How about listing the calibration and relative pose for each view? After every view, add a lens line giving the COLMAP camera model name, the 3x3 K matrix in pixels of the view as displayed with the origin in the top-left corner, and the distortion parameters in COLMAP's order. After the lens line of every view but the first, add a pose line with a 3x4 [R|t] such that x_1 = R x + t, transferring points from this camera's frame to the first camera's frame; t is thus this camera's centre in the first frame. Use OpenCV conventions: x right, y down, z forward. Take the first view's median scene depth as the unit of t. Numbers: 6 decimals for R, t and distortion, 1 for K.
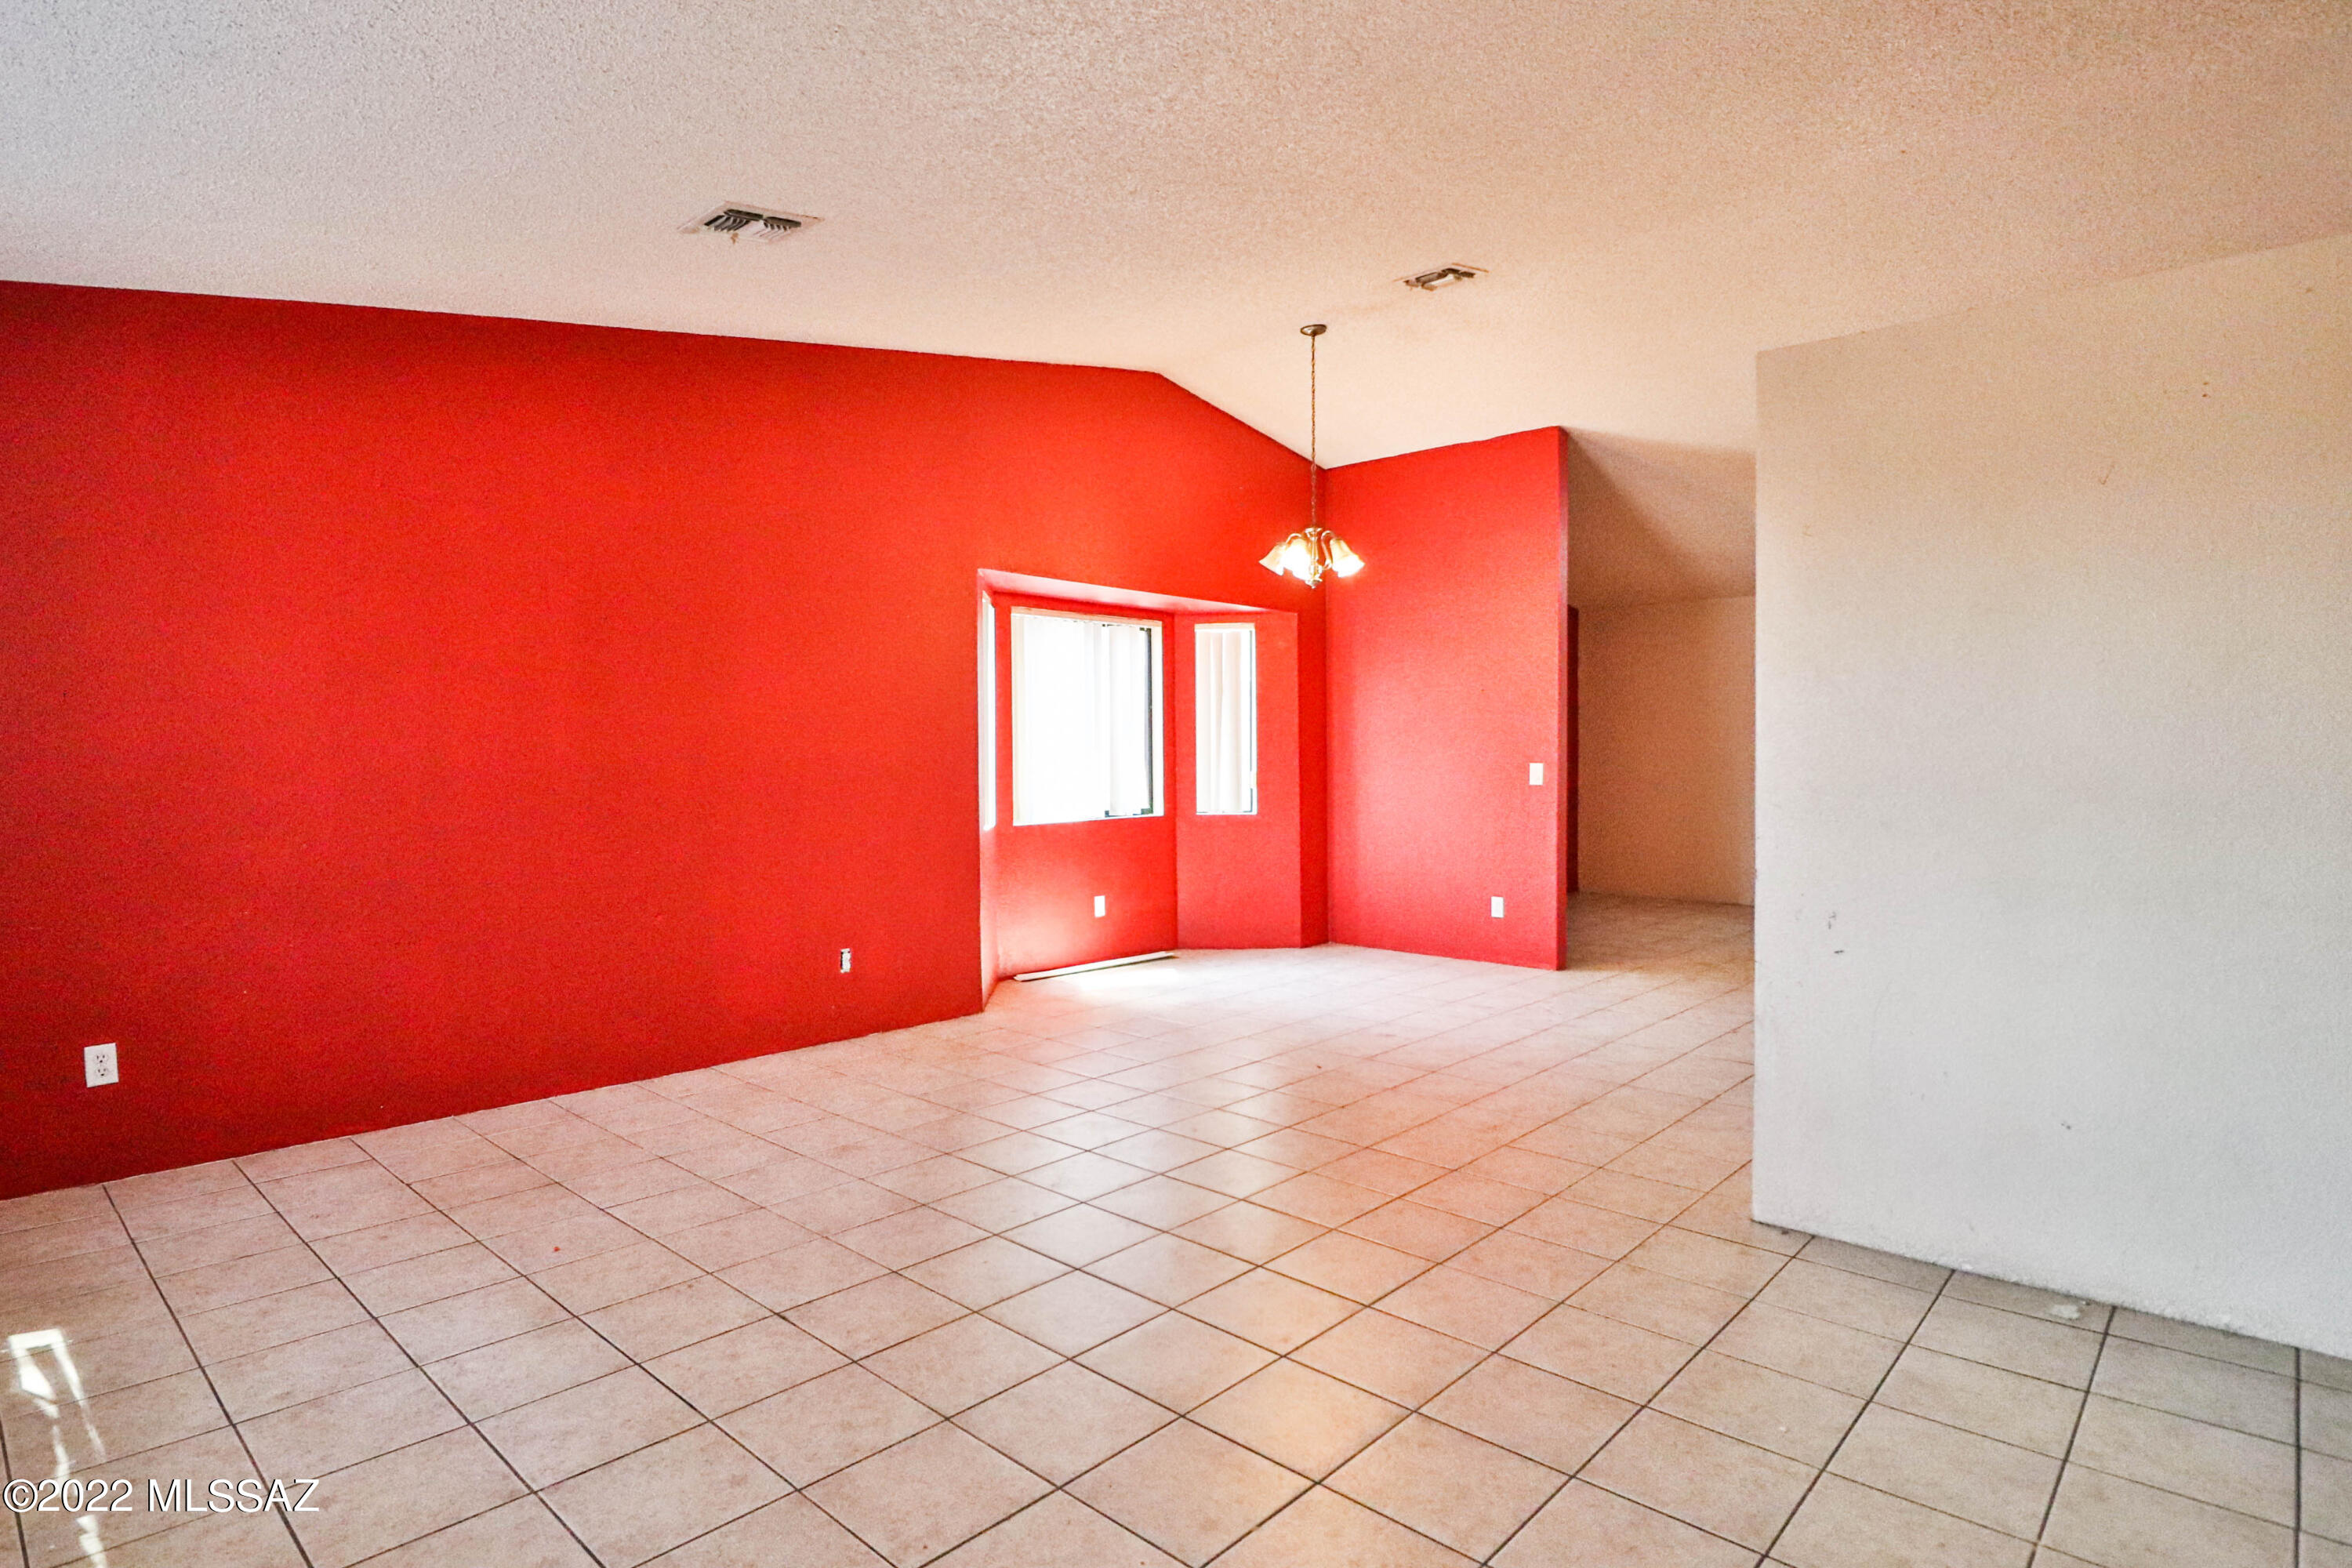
lens RADIAL K [[1218.1, 0, 1159.9], [0, 1218.1, 776.8], [0, 0, 1]] dist [0.002698, -0.015338]
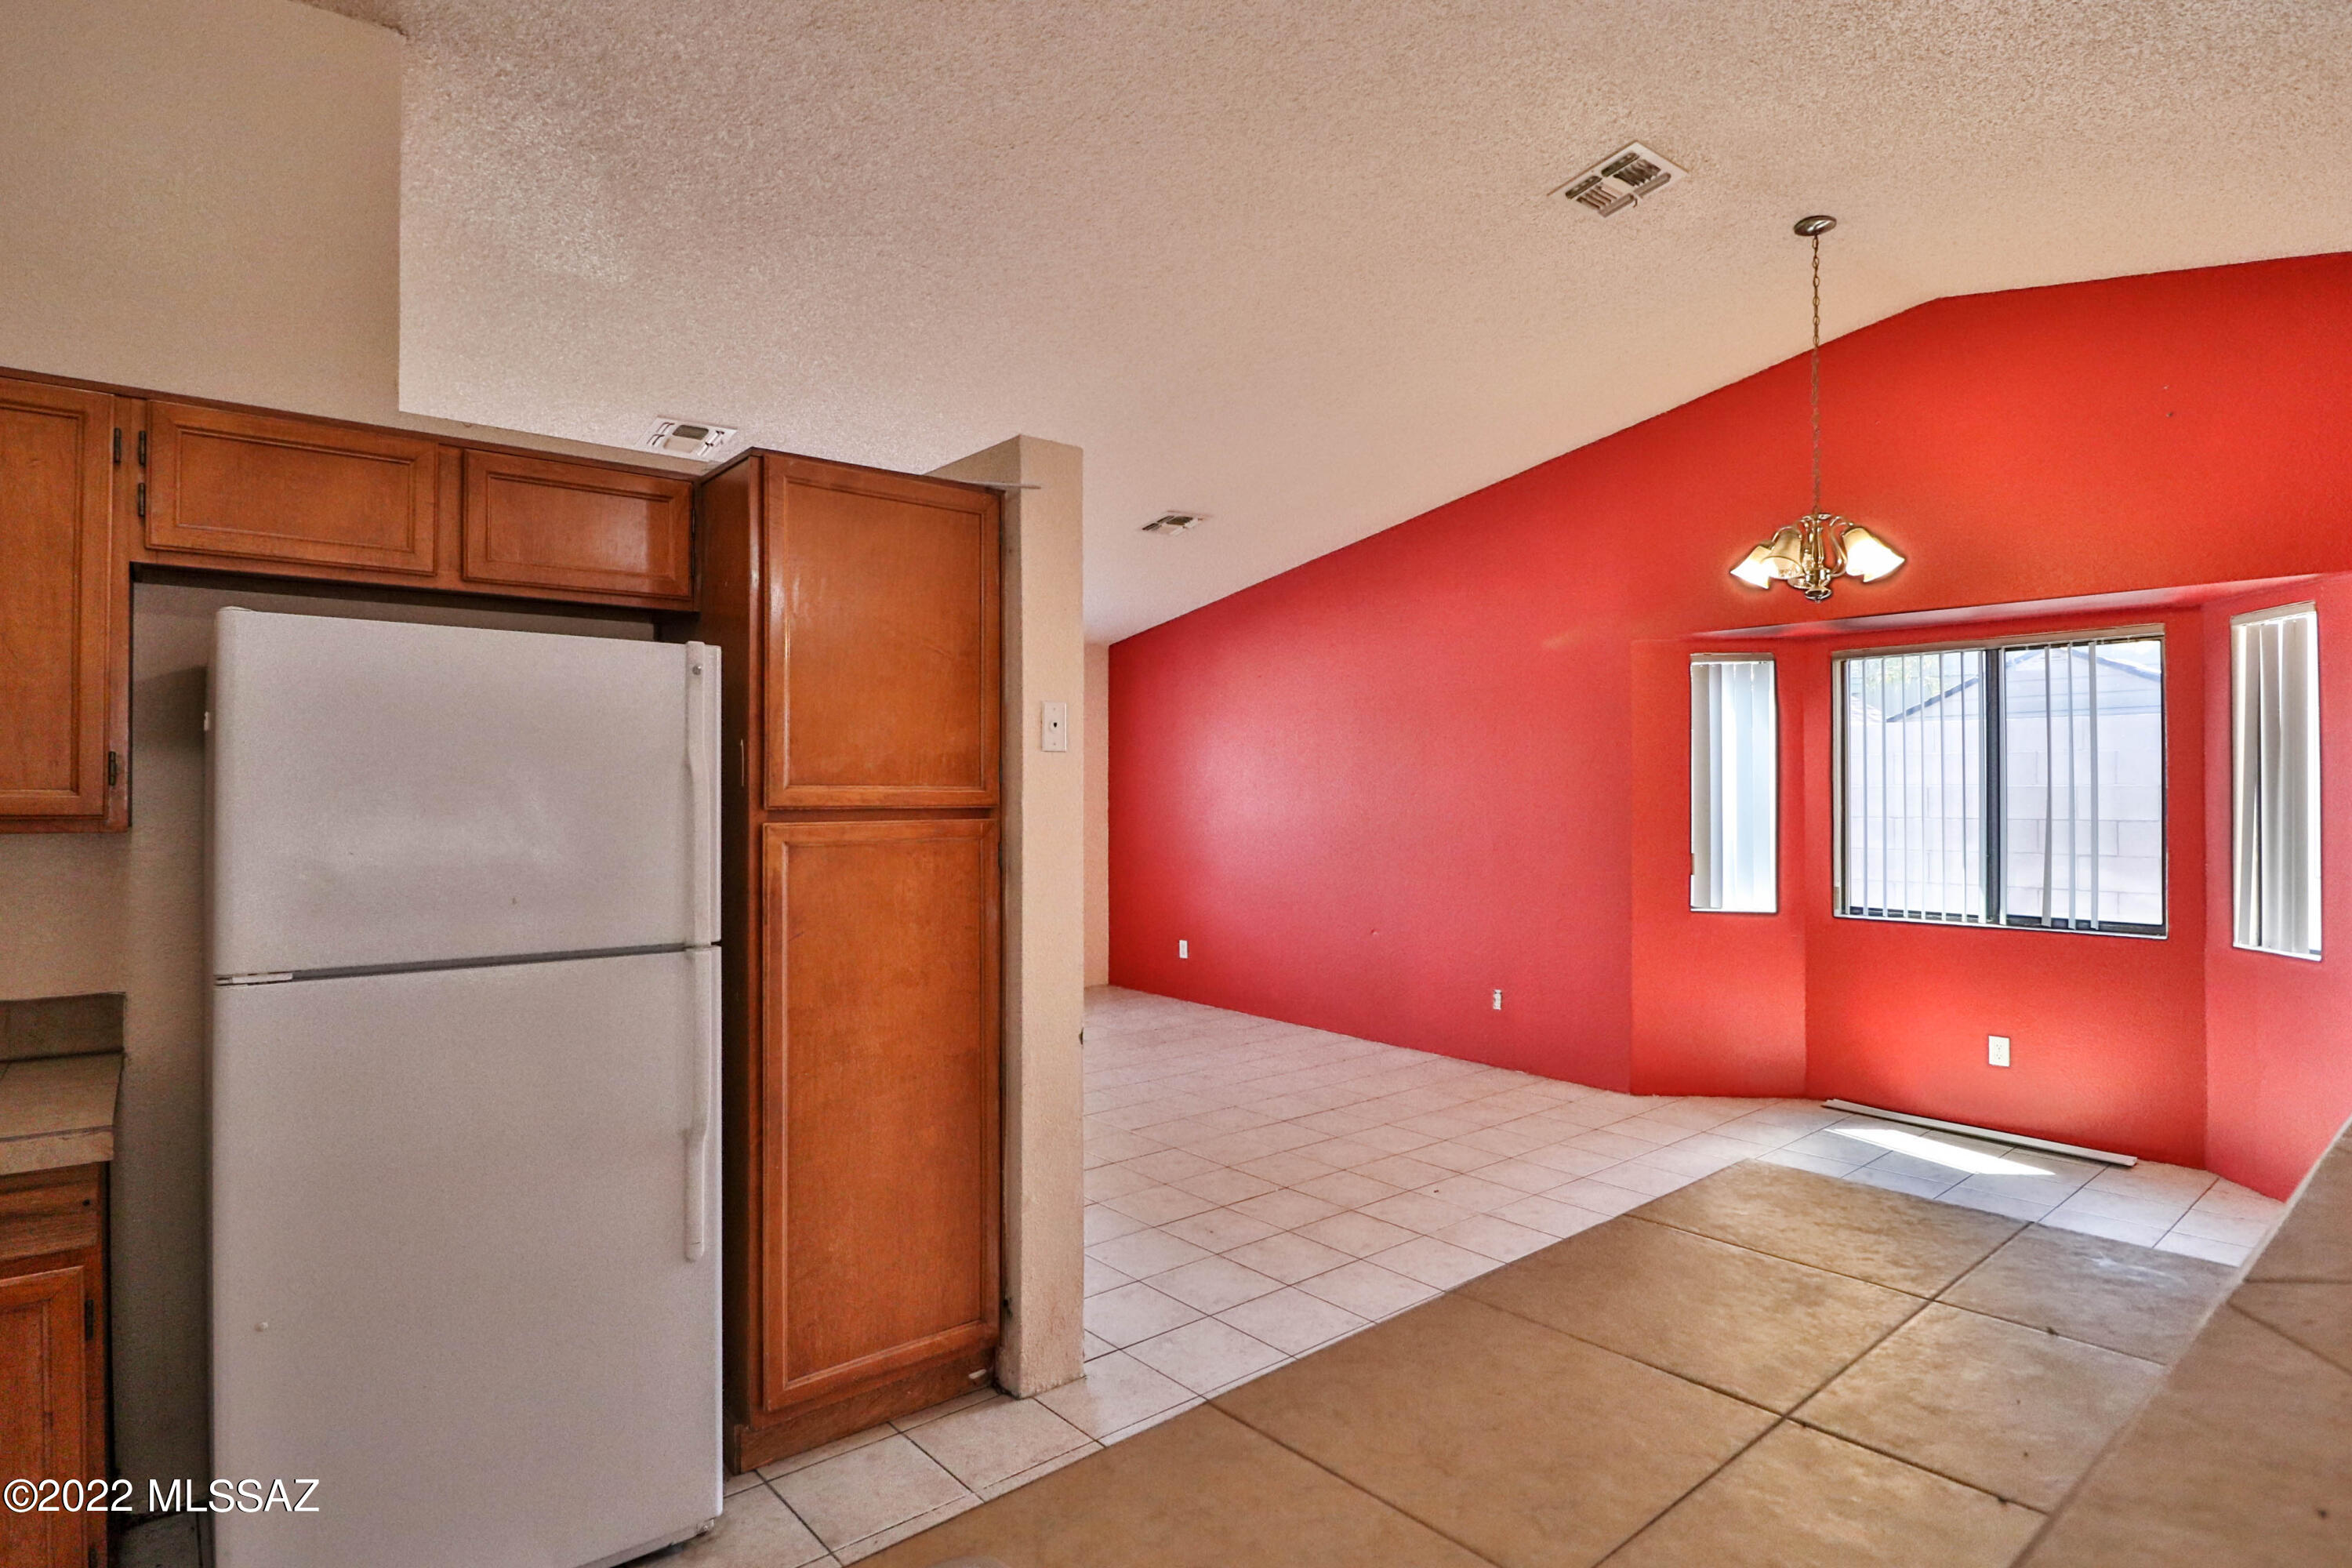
lens RADIAL K [[1218.1, 0, 1159.9], [0, 1218.1, 776.8], [0, 0, 1]] dist [0.002698, -0.015338]
pose [[-0.121466, -0.006546, -0.992574, 0.705401], [-0.019234, 0.999806, -0.004239, -0.039987], [0.992409, 0.018576, -0.121568, 0.603398]]
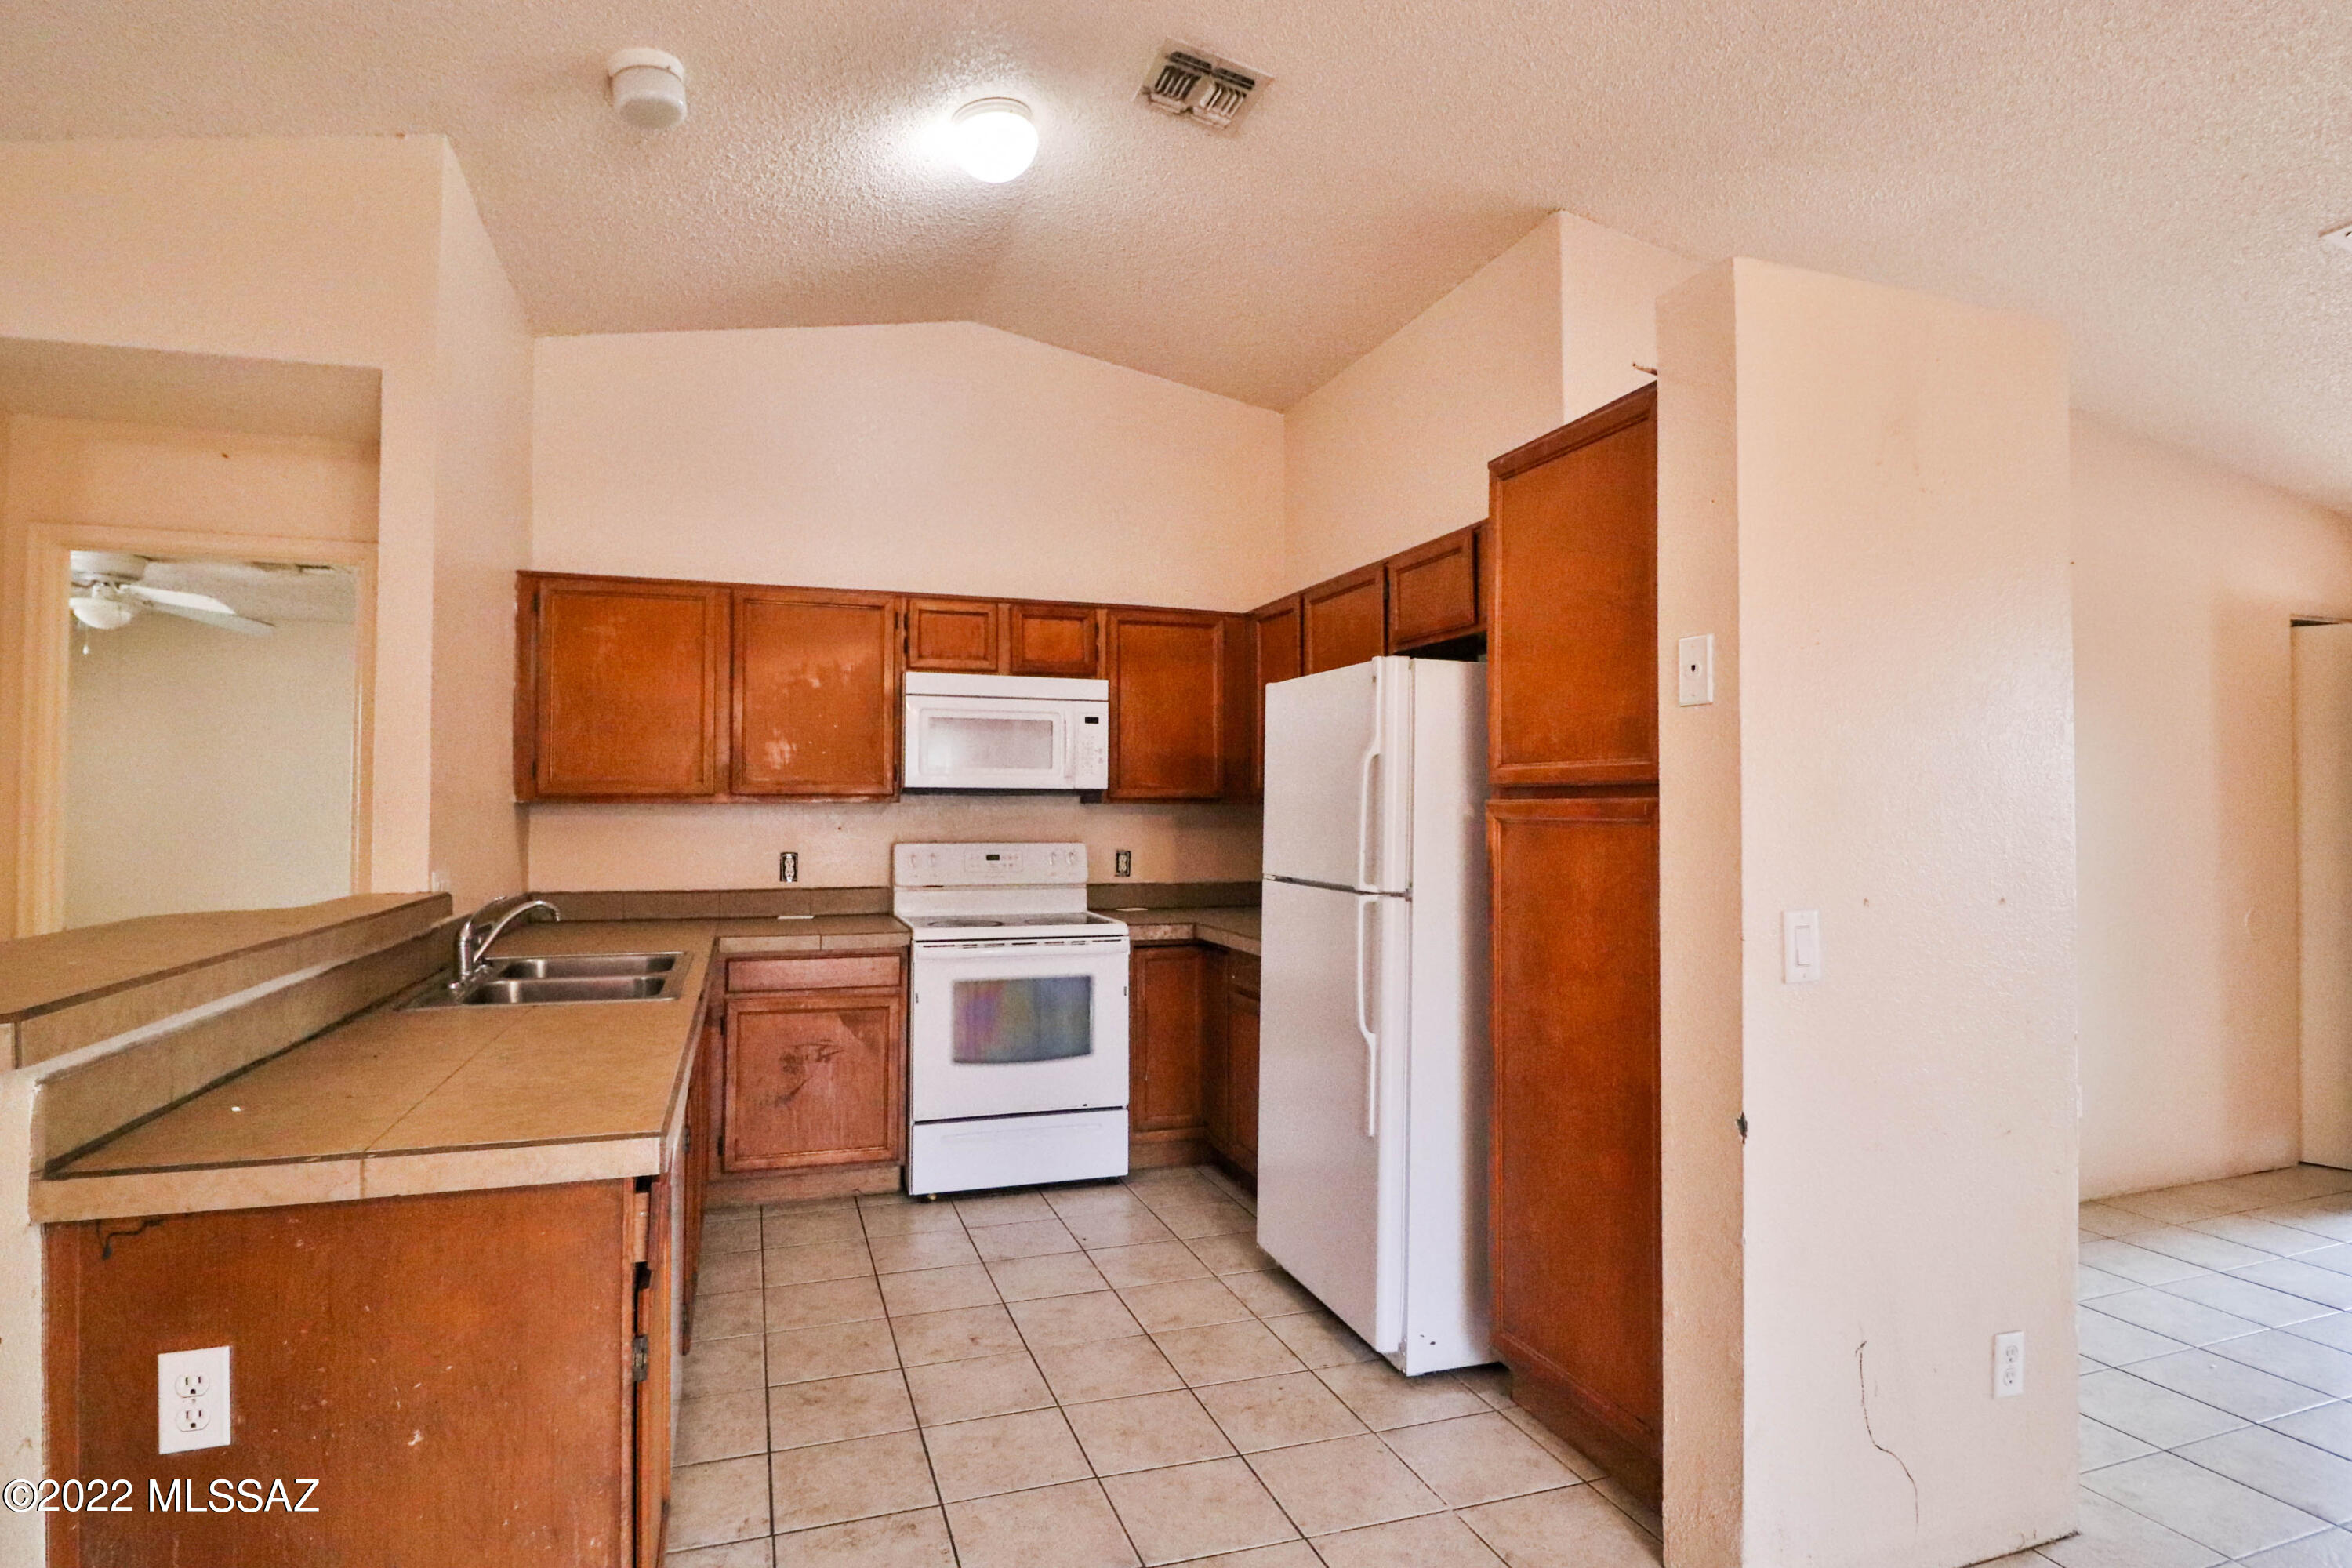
lens RADIAL K [[1218.1, 0, 1159.9], [0, 1218.1, 776.8], [0, 0, 1]] dist [0.002698, -0.015338]
pose [[-0.883051, 0.011791, 0.469129, 0.280240], [0.009480, 0.999929, -0.007288, -0.031224], [-0.469181, -0.001989, -0.883100, 0.837954]]
